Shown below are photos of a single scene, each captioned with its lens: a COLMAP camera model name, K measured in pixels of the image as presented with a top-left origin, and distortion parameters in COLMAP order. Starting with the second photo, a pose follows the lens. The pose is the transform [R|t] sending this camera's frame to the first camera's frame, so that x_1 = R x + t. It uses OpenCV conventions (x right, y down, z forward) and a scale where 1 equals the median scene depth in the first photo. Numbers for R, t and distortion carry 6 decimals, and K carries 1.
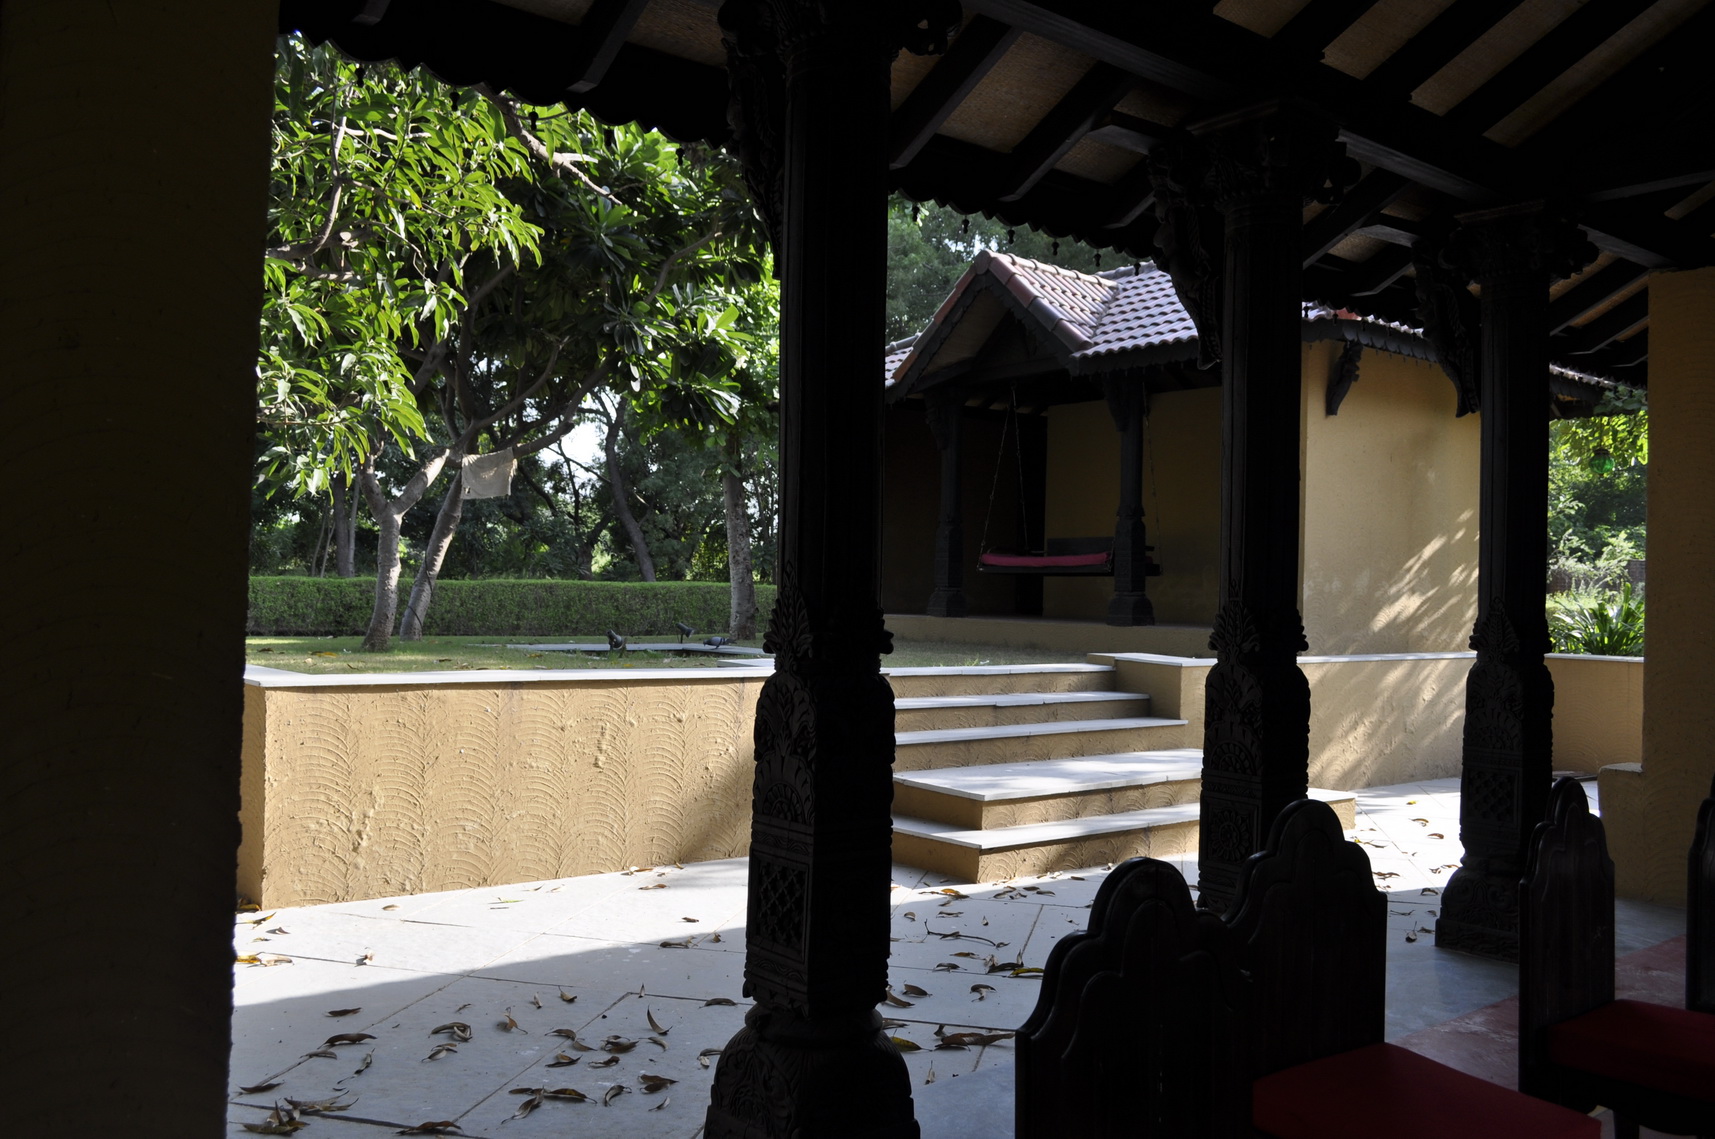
lens RADIAL K [[1546.8, 0, 857.5], [0, 1546.8, 569.5], [0, 0, 1]] dist [-0.011345, -0.004439]
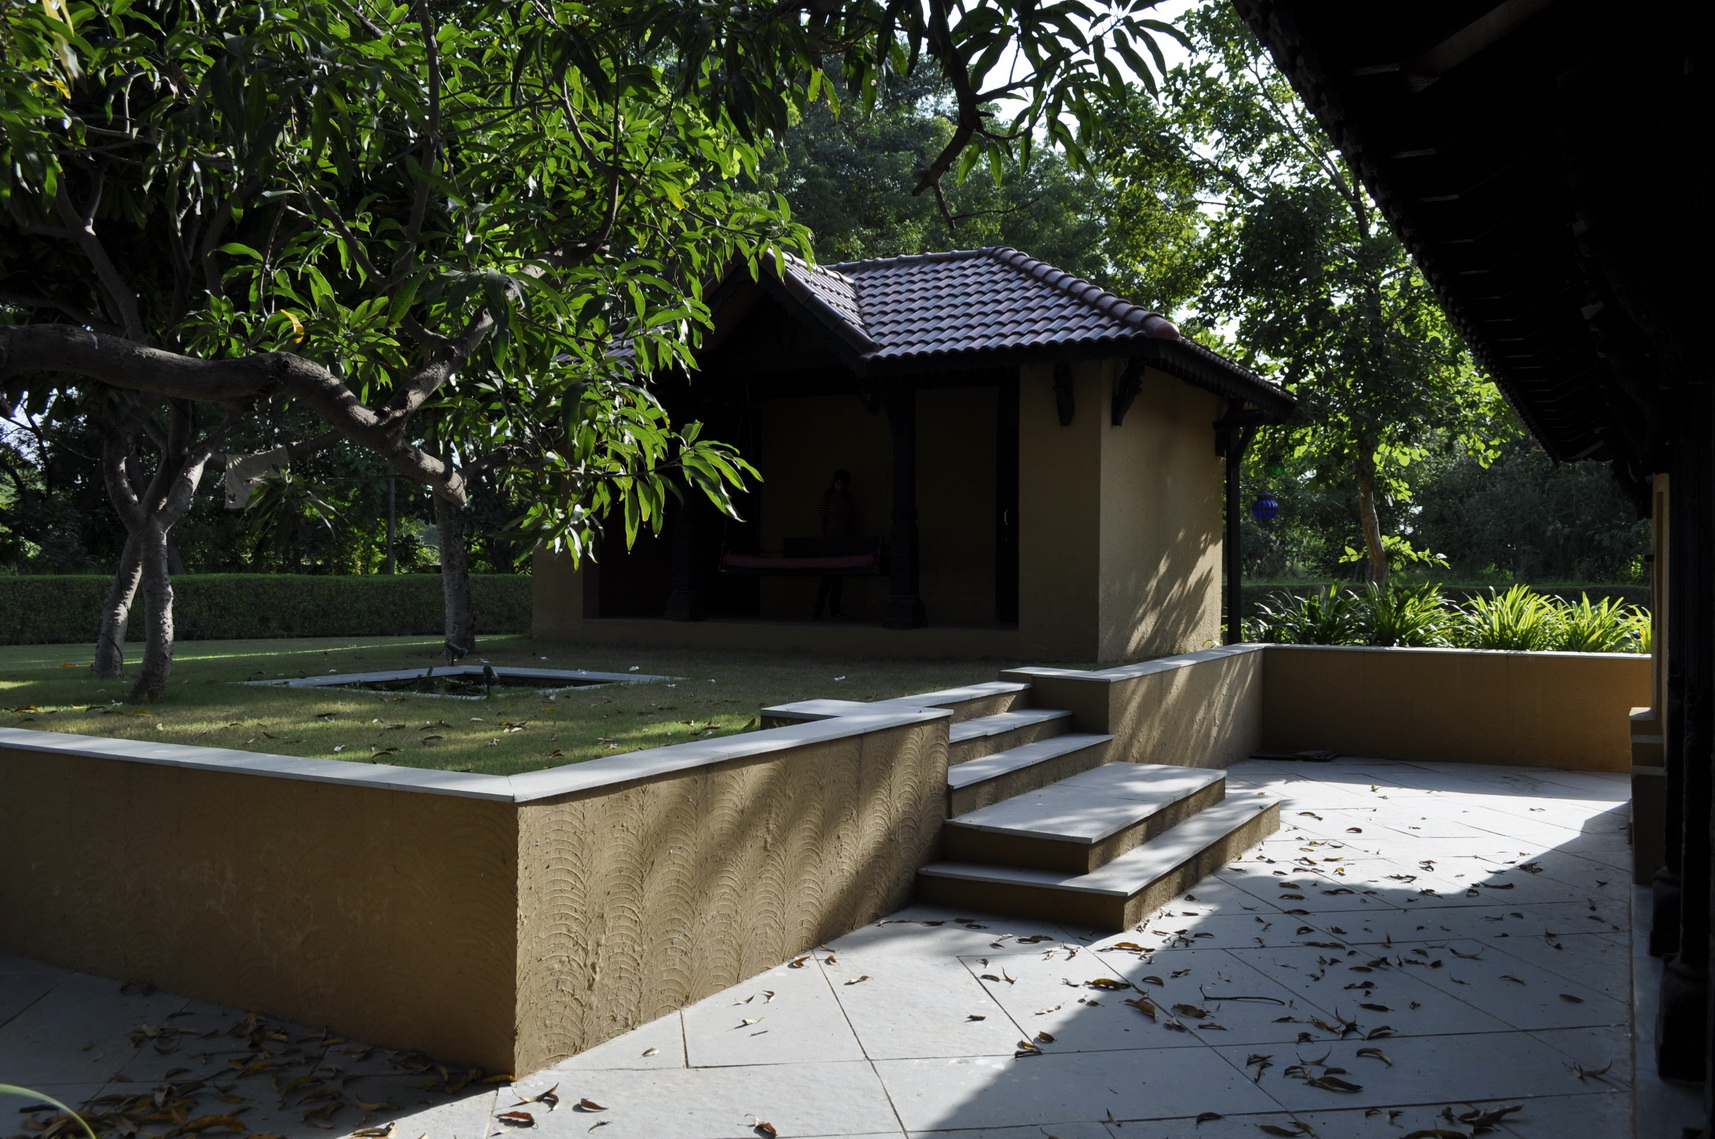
lens RADIAL K [[1546.8, 0, 857.5], [0, 1546.8, 569.5], [0, 0, 1]] dist [-0.011345, -0.004439]
pose [[0.913960, -0.018786, 0.405370, -0.288719], [0.007827, 0.999558, 0.028677, -0.034467], [-0.405730, -0.023036, 0.913703, 0.109214]]
